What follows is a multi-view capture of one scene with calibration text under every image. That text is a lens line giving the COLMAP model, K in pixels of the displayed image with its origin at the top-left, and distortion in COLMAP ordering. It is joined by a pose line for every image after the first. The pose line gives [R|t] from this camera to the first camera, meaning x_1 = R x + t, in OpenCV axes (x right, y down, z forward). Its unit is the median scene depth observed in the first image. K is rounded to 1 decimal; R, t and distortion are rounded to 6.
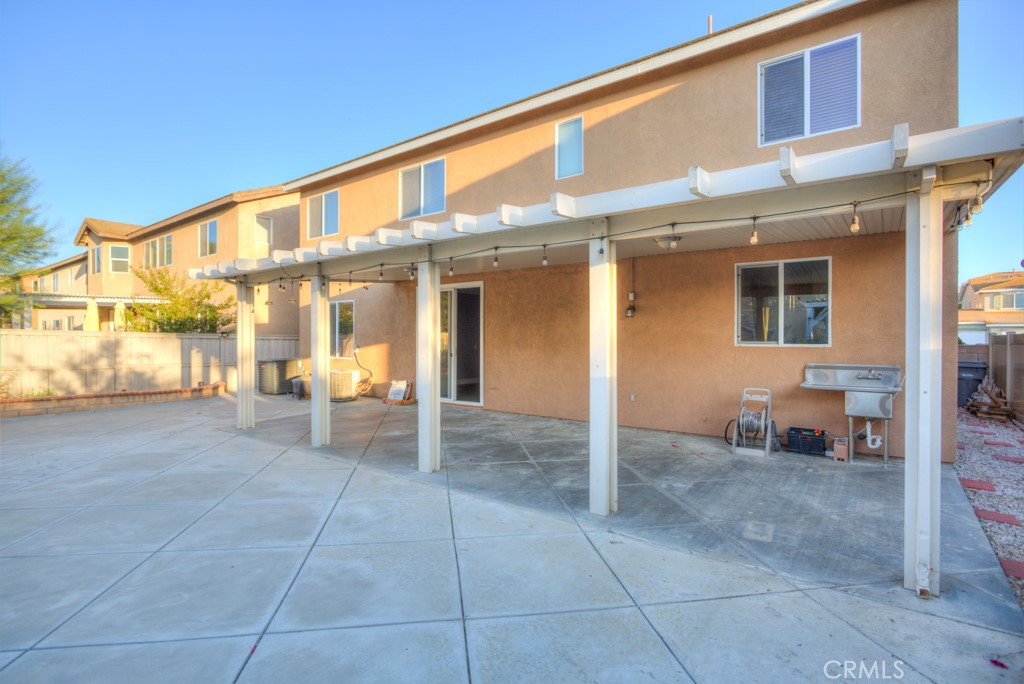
lens RADIAL K [[499.0, 0, 514.4], [0, 499.0, 337.2], [0, 0, 1]] dist [-0.014164, 0.002527]
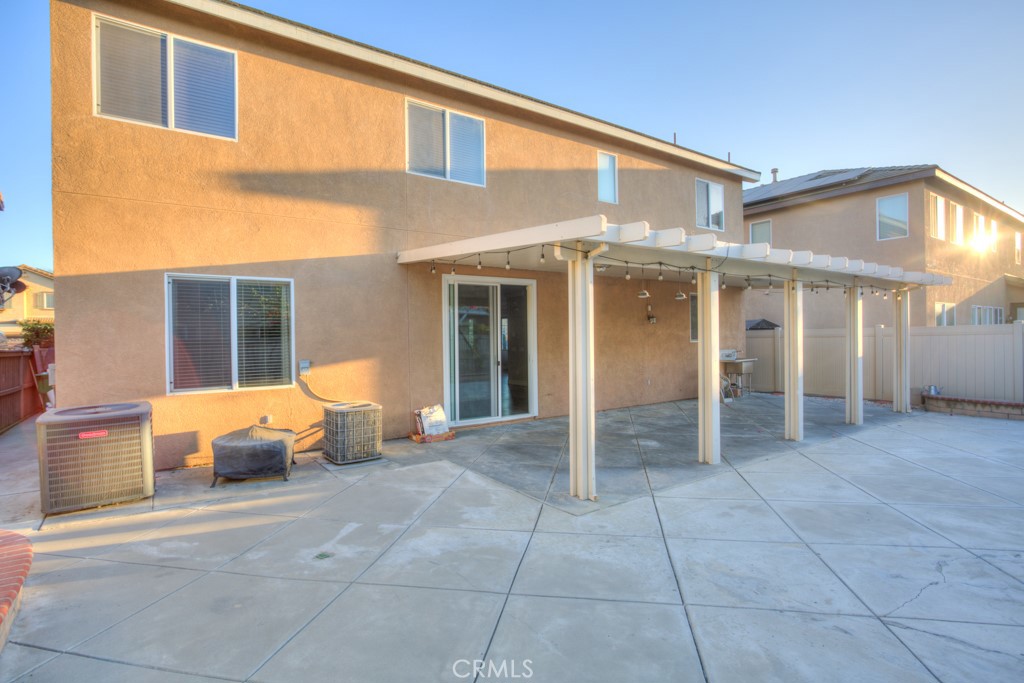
lens RADIAL K [[499.0, 0, 513.2], [0, 499.0, 340.9], [0, 0, 1]] dist [-0.014164, 0.002527]
pose [[0.314337, -0.018127, 0.949138, -0.963414], [0.017223, 0.999762, 0.013390, -0.014379], [-0.949155, 0.012138, 0.314575, 0.757461]]
